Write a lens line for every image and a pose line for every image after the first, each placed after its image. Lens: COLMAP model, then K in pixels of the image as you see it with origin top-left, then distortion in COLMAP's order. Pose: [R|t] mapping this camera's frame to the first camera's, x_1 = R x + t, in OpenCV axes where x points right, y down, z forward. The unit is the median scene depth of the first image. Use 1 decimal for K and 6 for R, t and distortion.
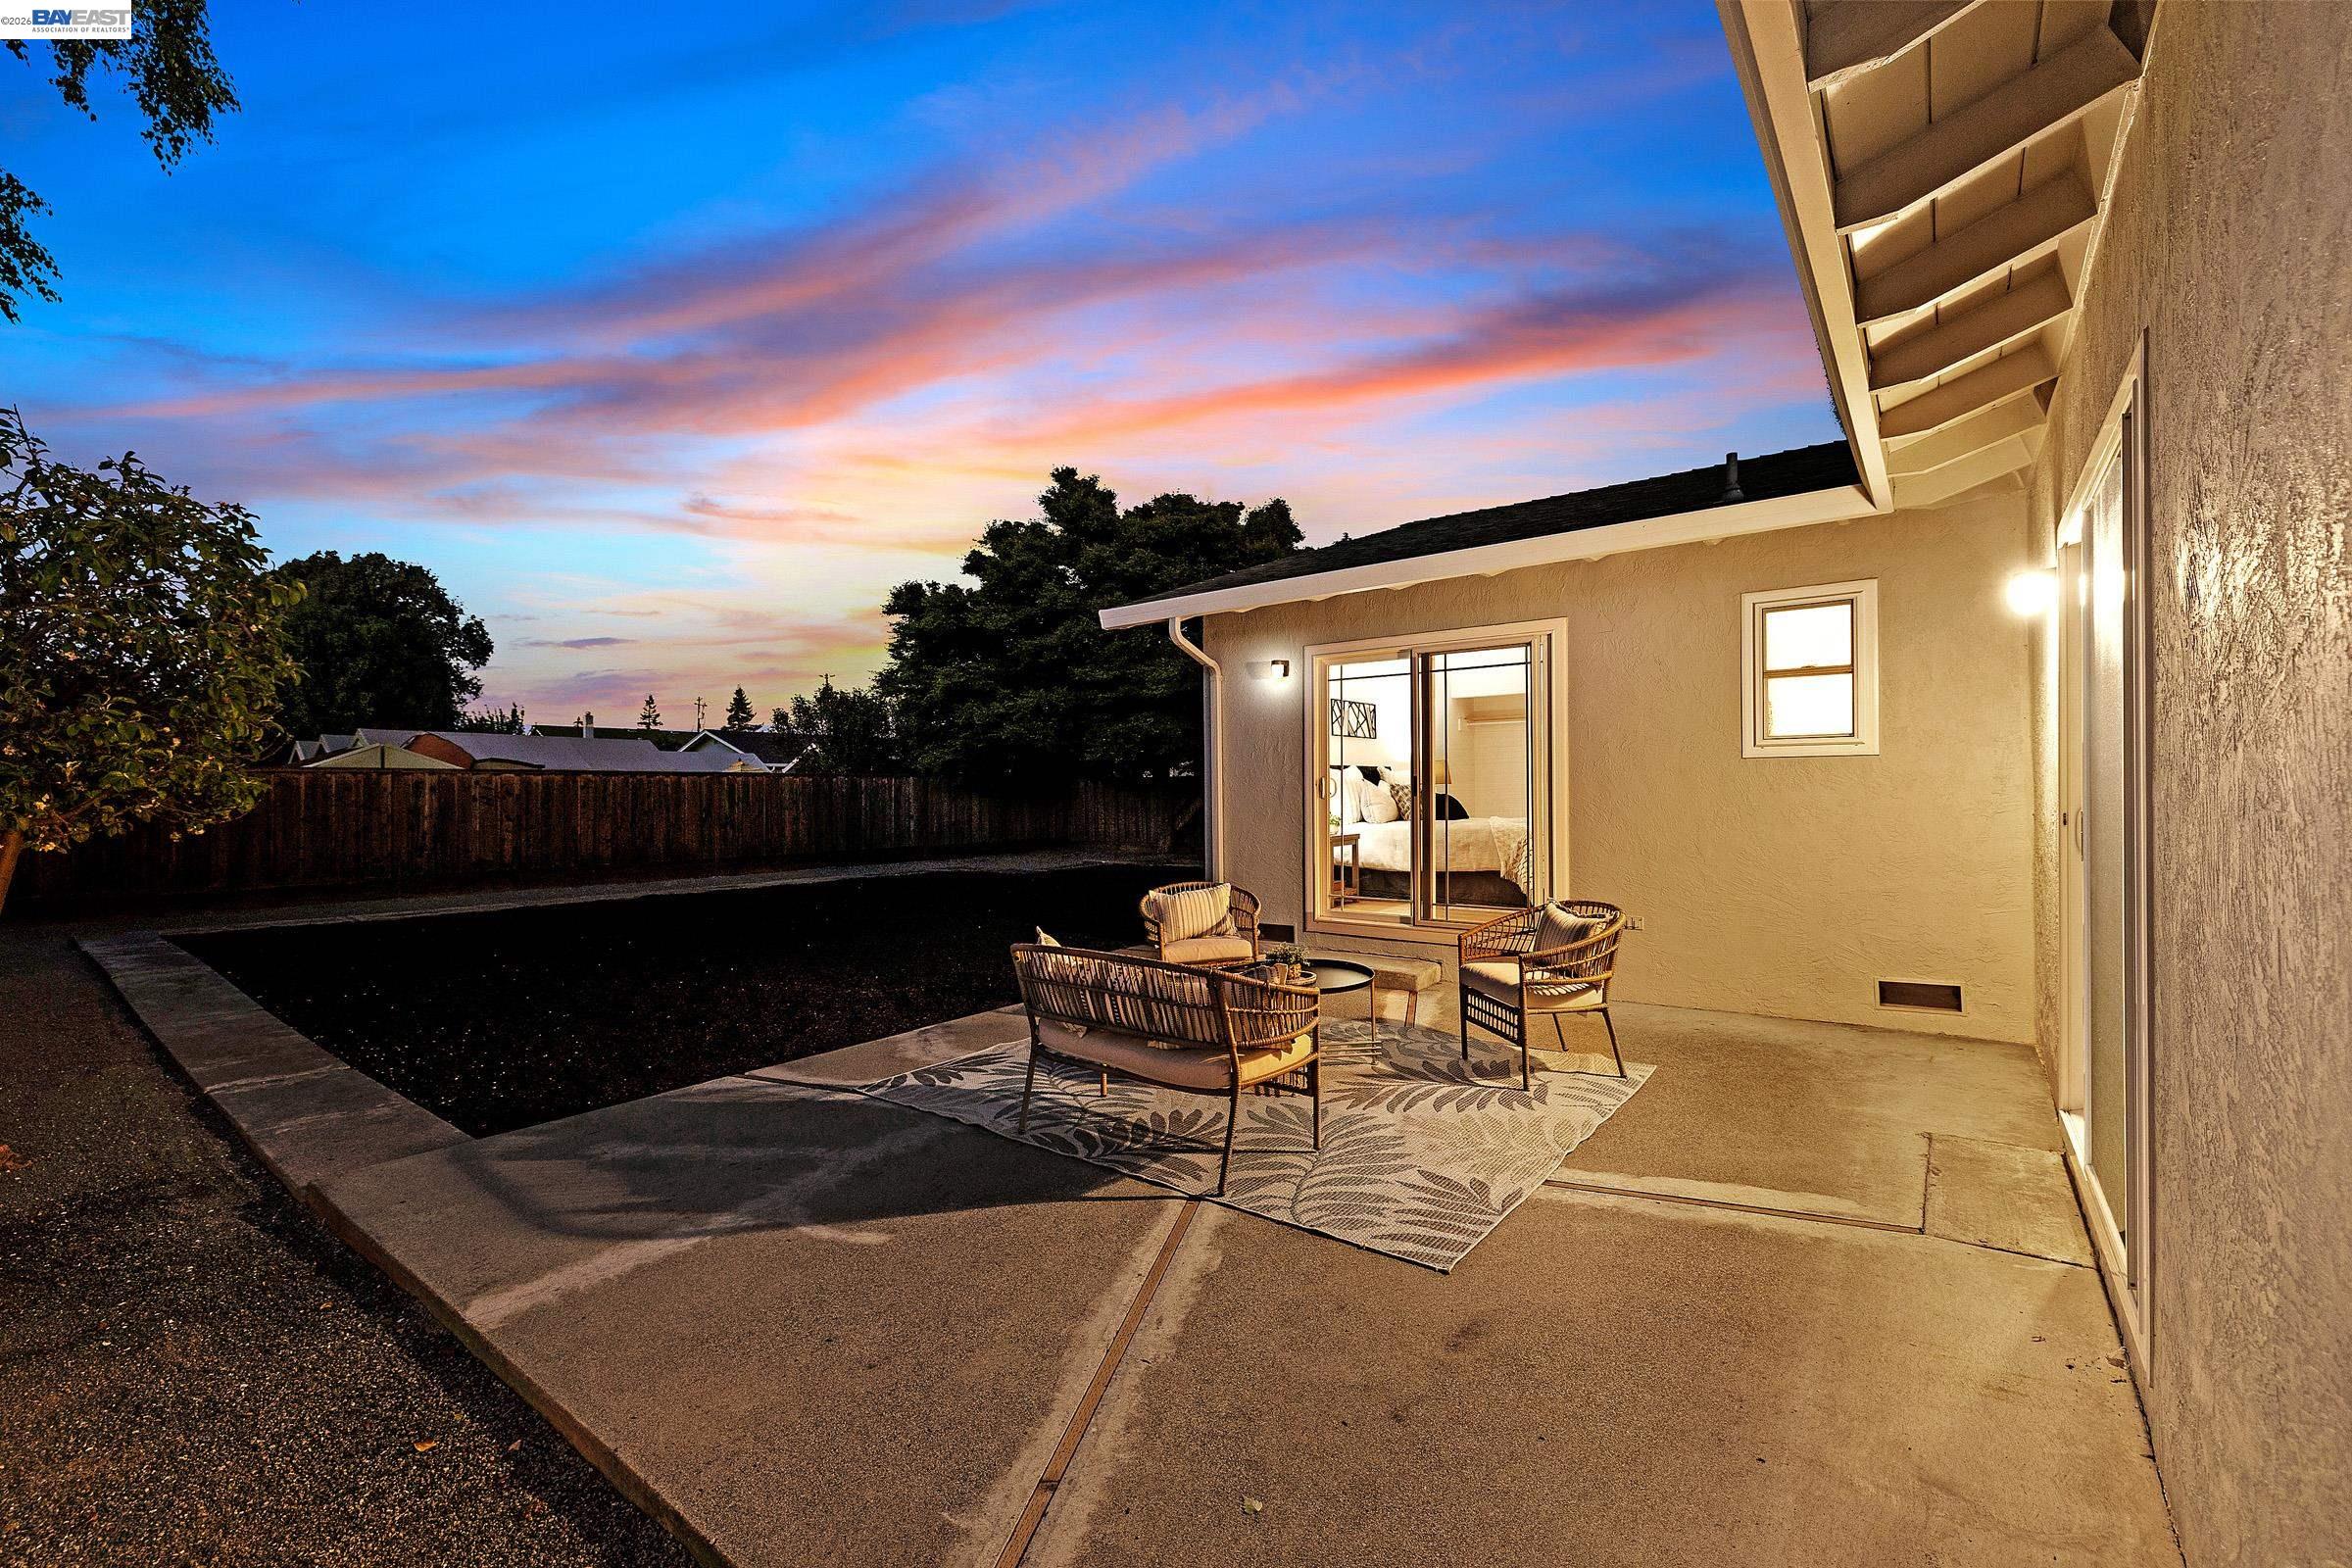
lens RADIAL K [[980.6, 0, 1170.2], [0, 980.6, 791.3], [0, 0, 1]] dist [0.001087, -0.000298]
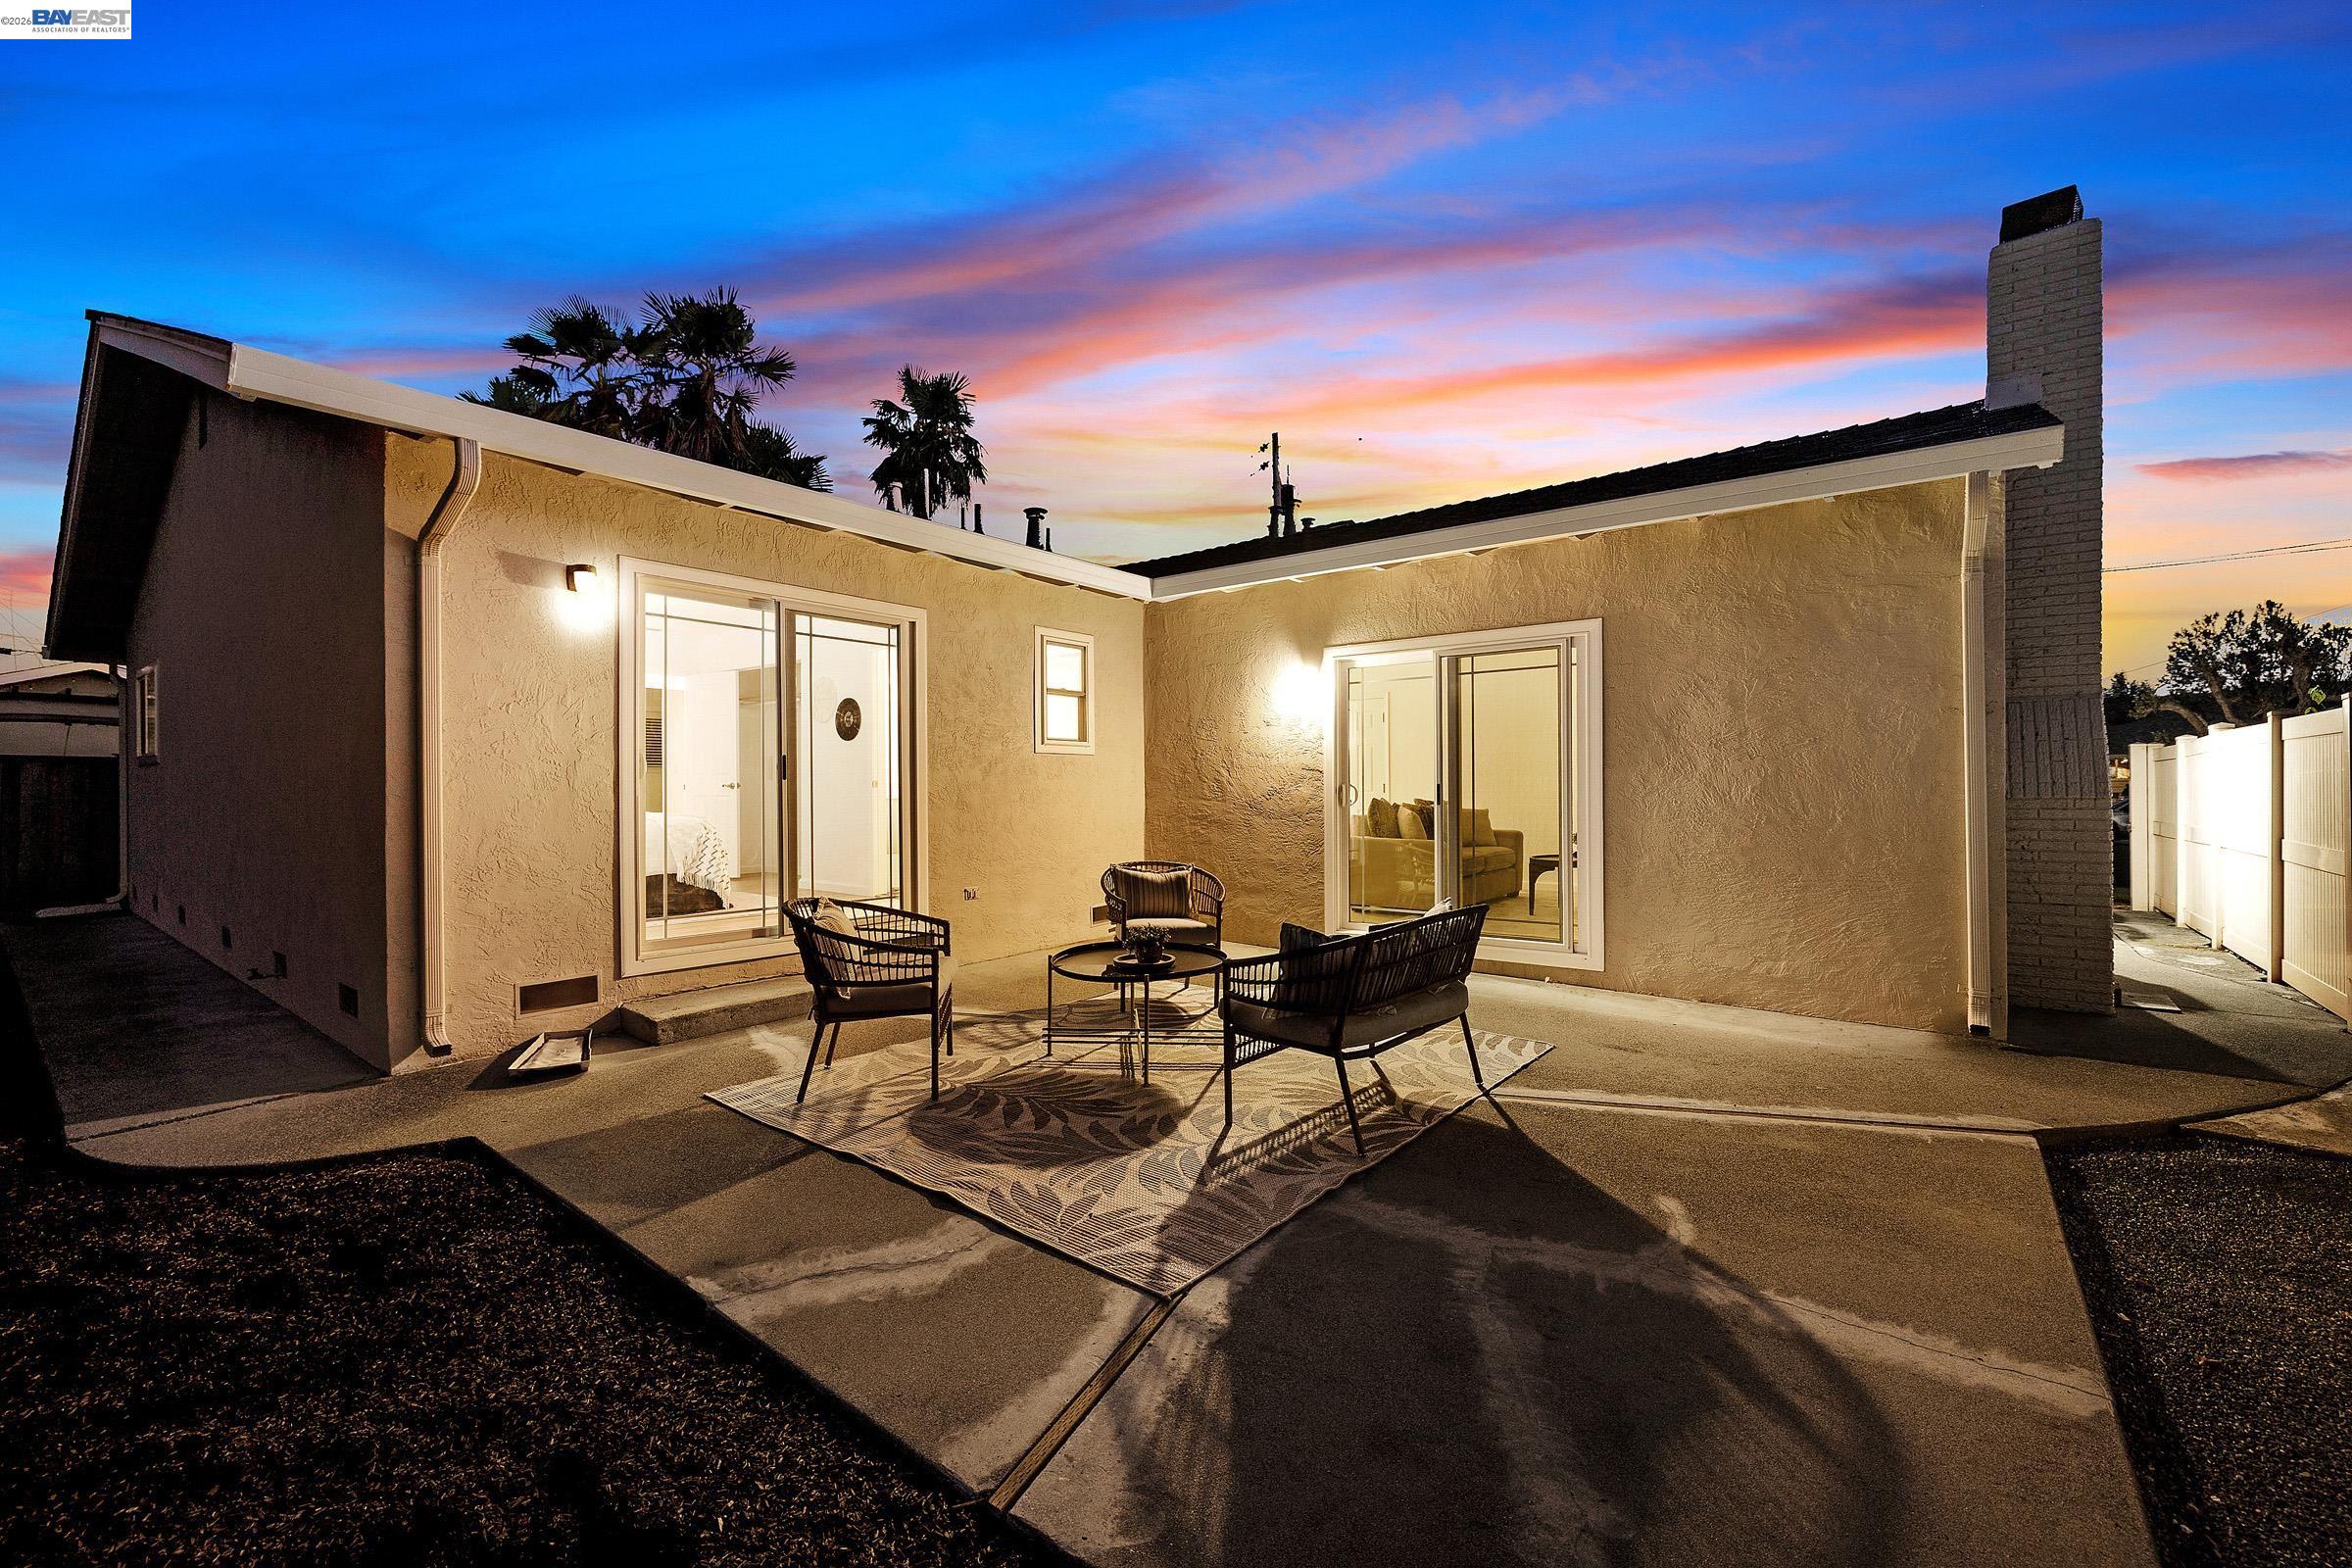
lens RADIAL K [[980.6, 0, 1170.2], [0, 980.6, 791.3], [0, 0, 1]] dist [0.001087, -0.000298]
pose [[-0.000023, 0.007487, 0.999972, -0.902404], [0.000979, 0.999971, -0.007487, 0.034338], [-1.000000, 0.000979, -0.000030, 1.048511]]
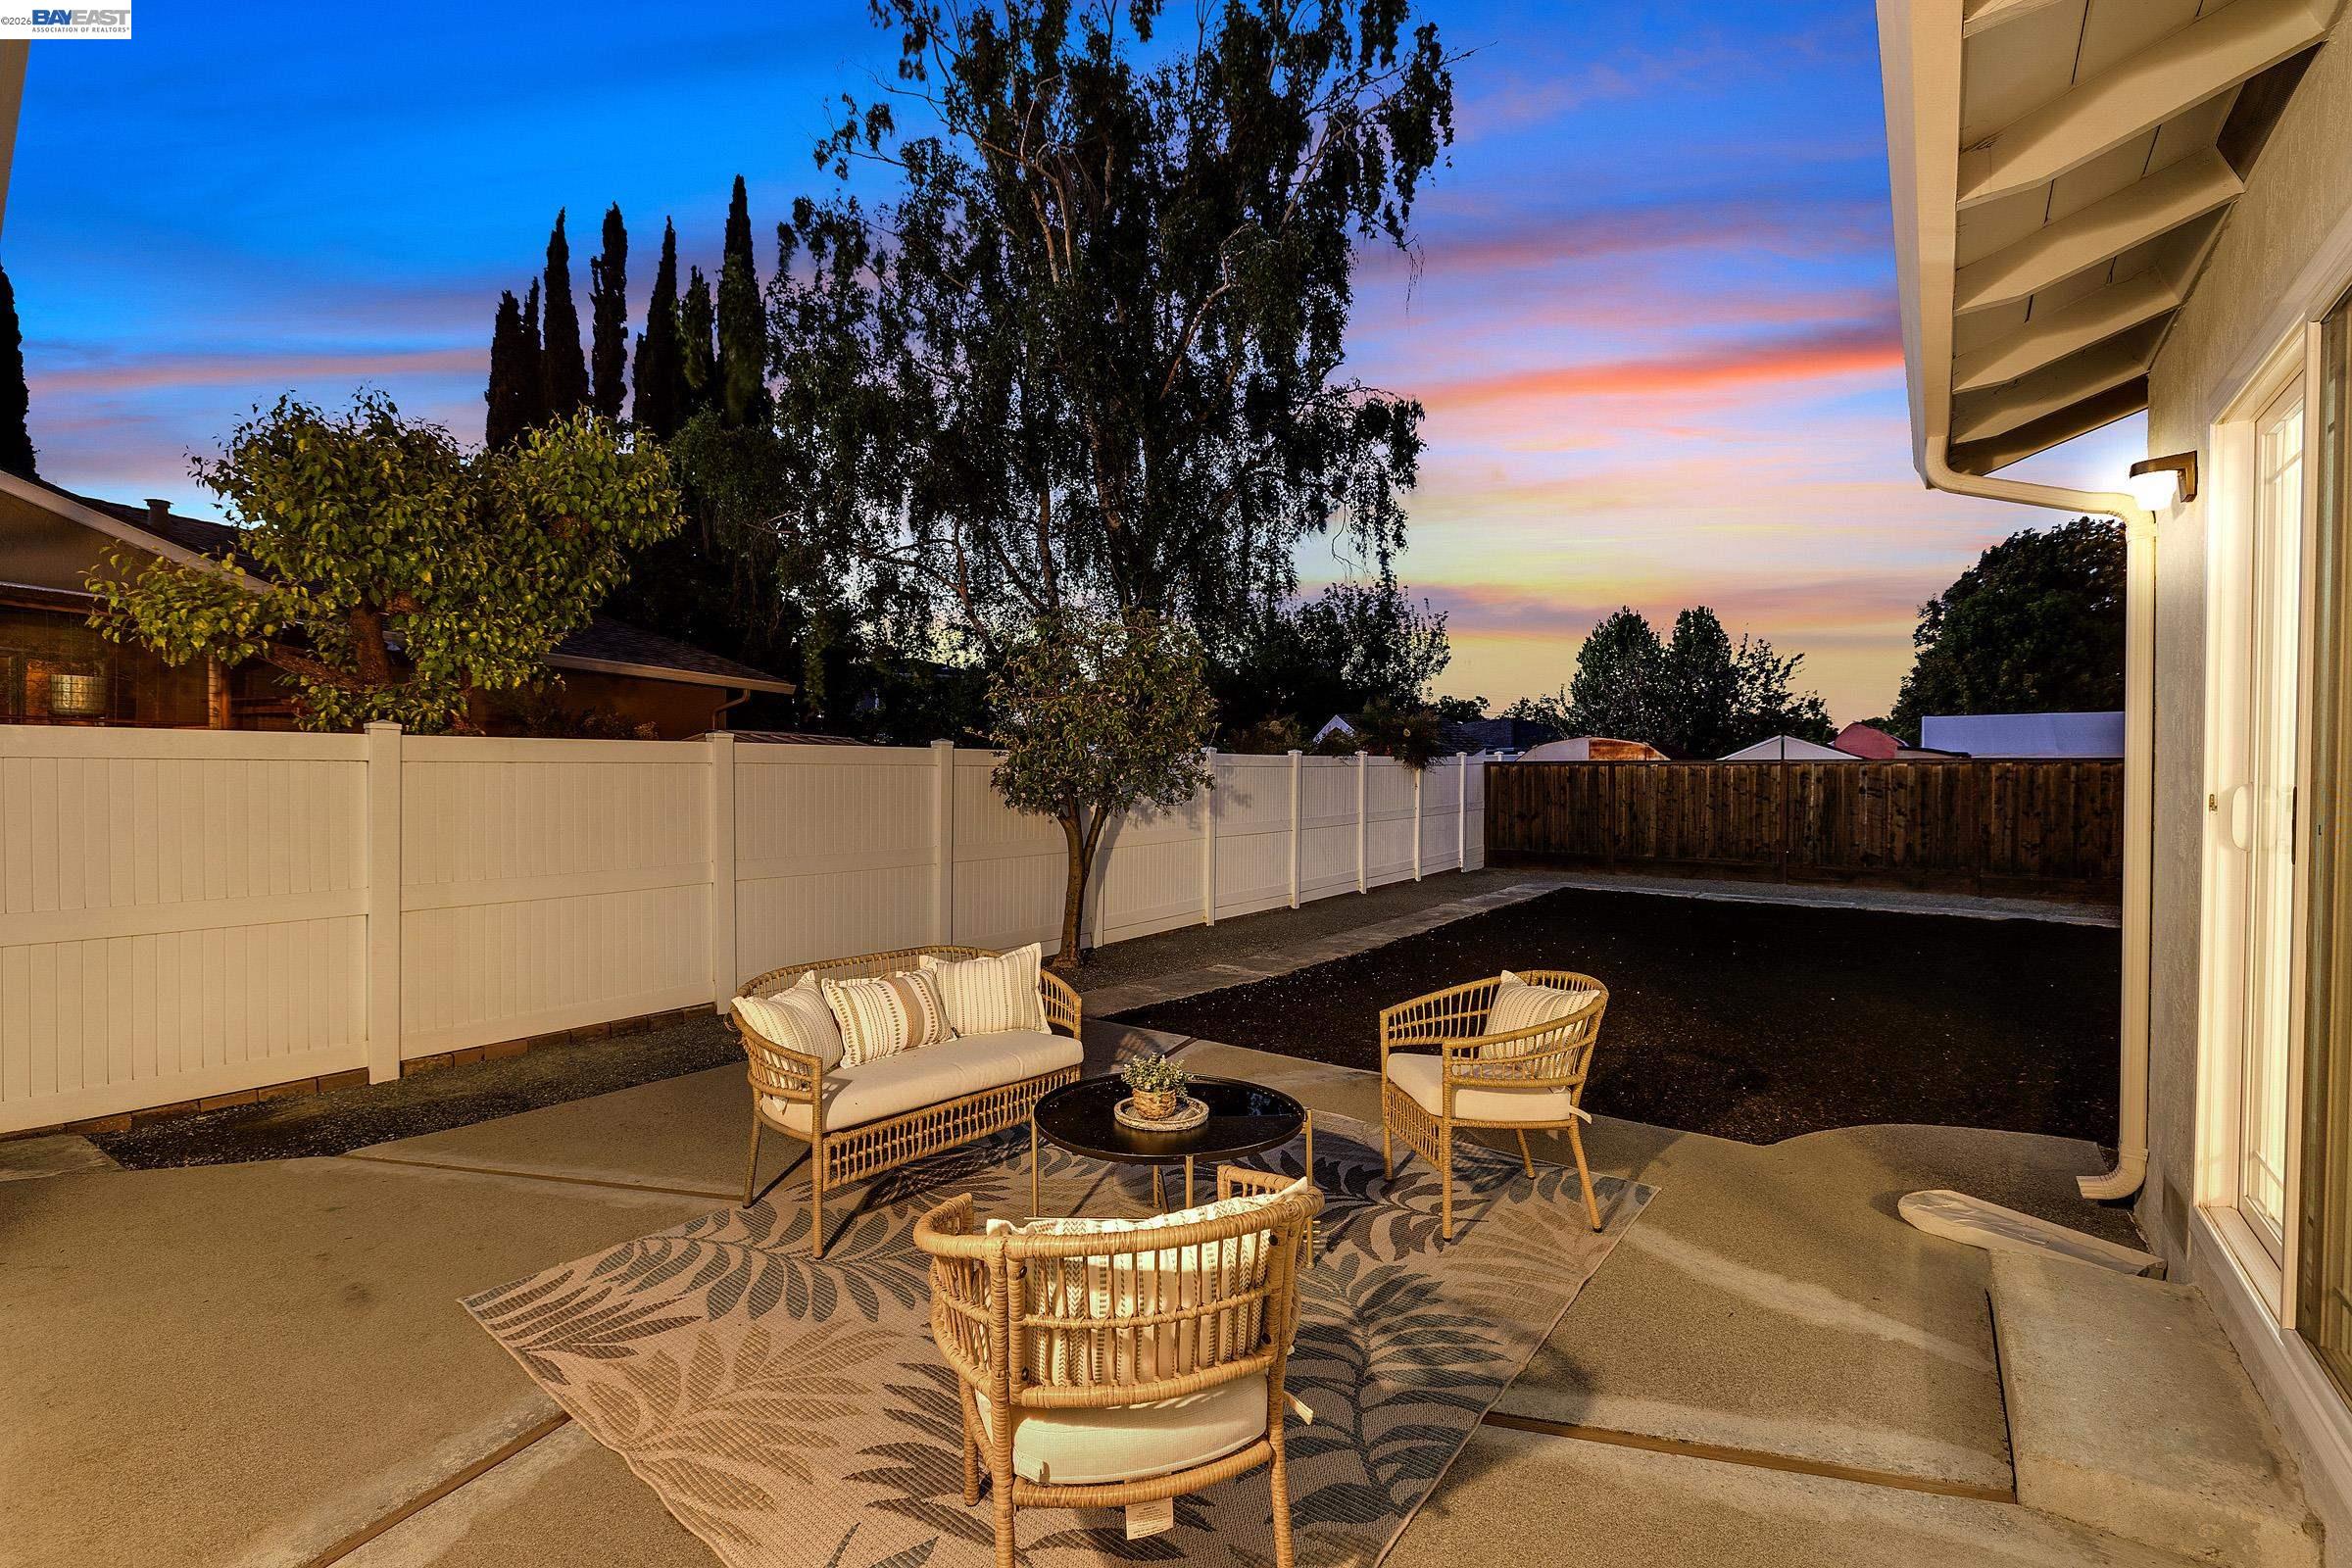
lens RADIAL K [[980.6, 0, 1170.2], [0, 980.6, 791.3], [0, 0, 1]] dist [0.001087, -0.000298]
pose [[0.010354, 0.020298, -0.999740, 0.800742], [-0.002243, 0.999792, 0.020276, -0.030995], [0.999944, 0.002033, 0.010397, 1.074053]]
